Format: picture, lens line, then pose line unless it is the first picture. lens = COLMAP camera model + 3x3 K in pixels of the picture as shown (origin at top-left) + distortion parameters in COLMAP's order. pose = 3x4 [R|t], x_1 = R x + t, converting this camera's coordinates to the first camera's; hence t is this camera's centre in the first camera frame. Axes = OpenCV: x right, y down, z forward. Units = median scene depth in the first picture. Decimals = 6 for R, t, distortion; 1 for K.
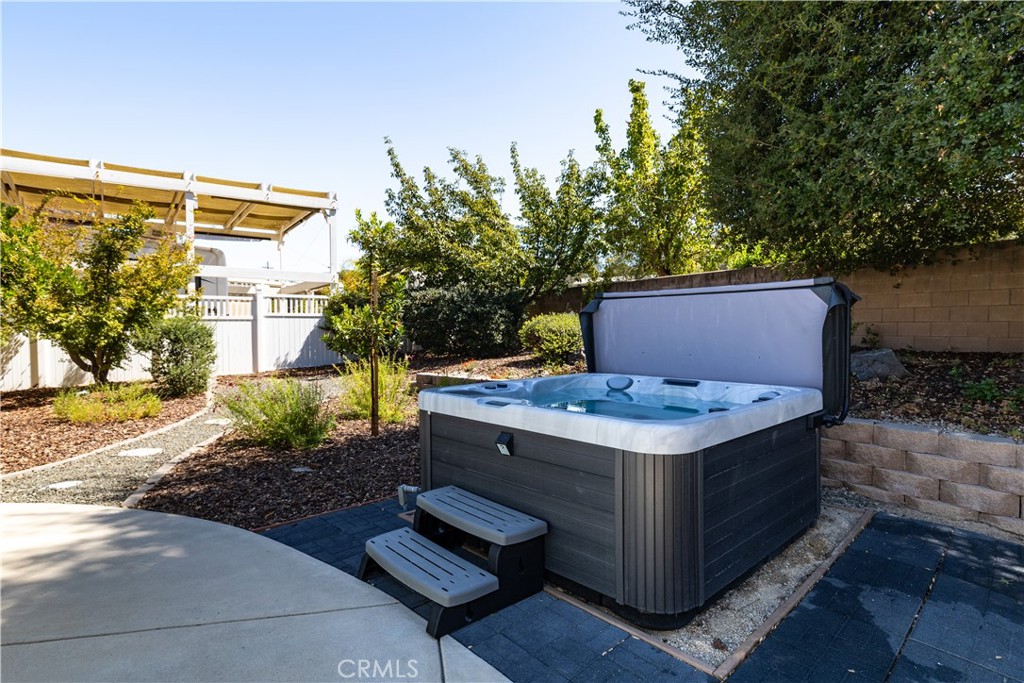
lens RADIAL K [[523.7, 0, 512.0], [0, 523.7, 341.5], [0, 0, 1]] dist [-0.001248, -0.000187]
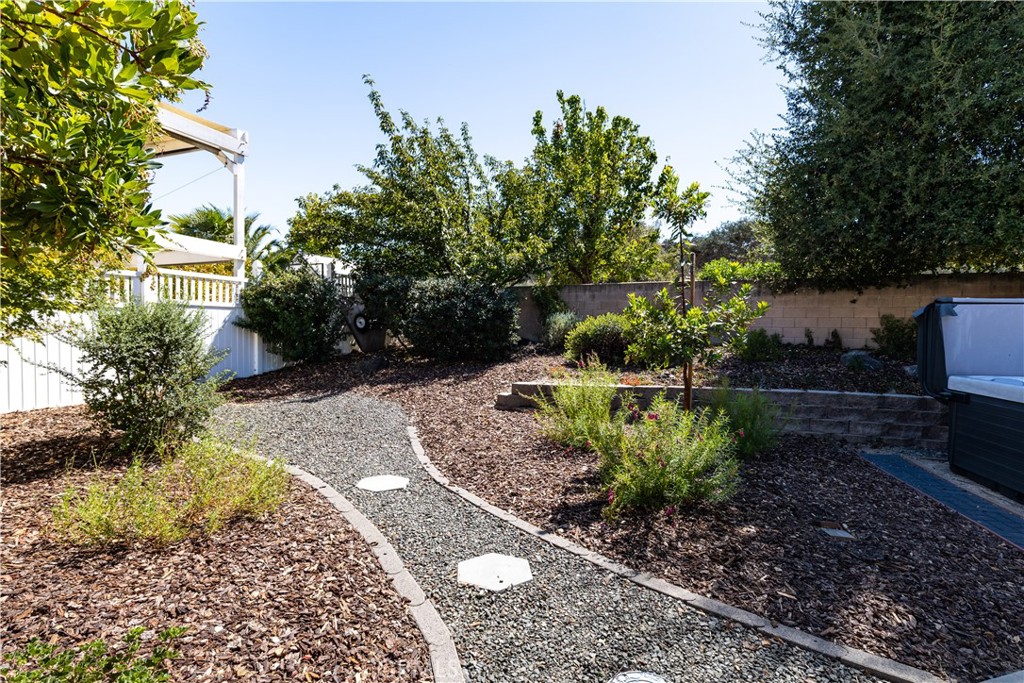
lens RADIAL K [[488.2, 0, 512.0], [0, 488.2, 341.5], [0, 0, 1]] dist [0.000734, -0.000143]
pose [[0.827924, -0.002146, 0.560836, -0.466708], [0.001078, 0.999997, 0.002236, -0.003443], [-0.560839, -0.001247, 0.827924, 0.290679]]
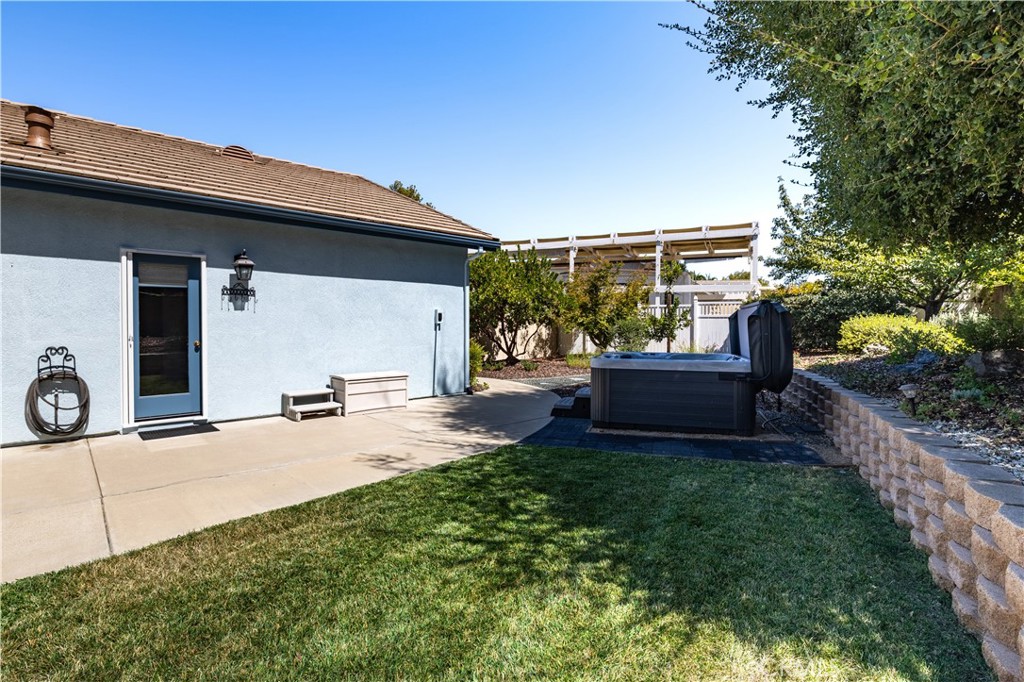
lens RADIAL K [[491.9, 0, 512.0], [0, 491.9, 341.0], [0, 0, 1]] dist [0.001180, 0.000131]
pose [[0.509374, 0.037194, -0.859741, 0.476791], [-0.029302, 0.999236, 0.025869, -0.001428], [0.860047, 0.012015, 0.510074, -0.169223]]
